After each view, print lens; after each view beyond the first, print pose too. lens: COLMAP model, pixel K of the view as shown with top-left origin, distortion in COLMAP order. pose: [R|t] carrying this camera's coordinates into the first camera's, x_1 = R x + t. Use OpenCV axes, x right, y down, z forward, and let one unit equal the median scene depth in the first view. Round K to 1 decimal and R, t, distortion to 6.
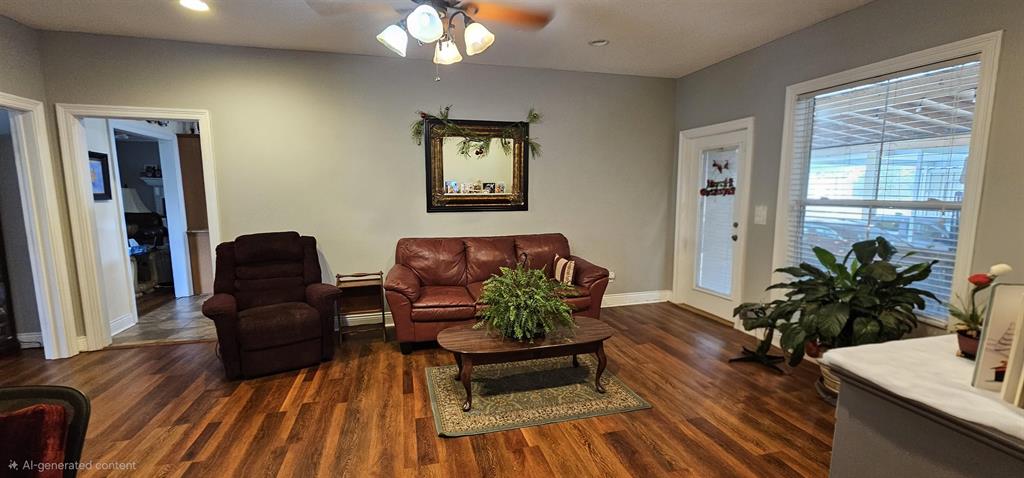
lens RADIAL K [[418.9, 0, 516.5], [0, 418.9, 243.8], [0, 0, 1]] dist [0.000659, 0.000852]
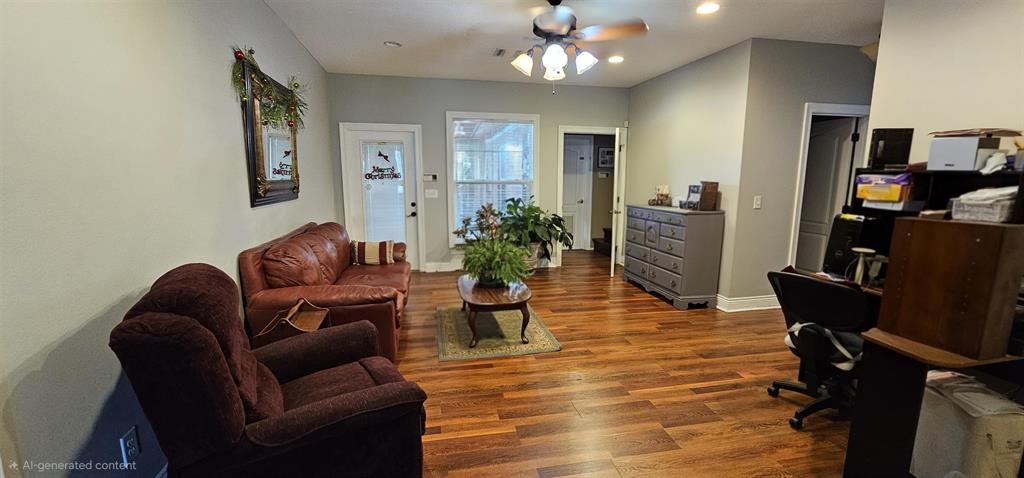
lens RADIAL K [[418.9, 0, 514.1], [0, 418.9, 240.1], [0, 0, 1]] dist [0.000659, 0.000852]
pose [[0.063482, -0.149779, 0.986679, -0.840225], [0.124965, 0.982085, 0.141042, -0.065885], [-0.990128, 0.114347, 0.081062, 0.550366]]
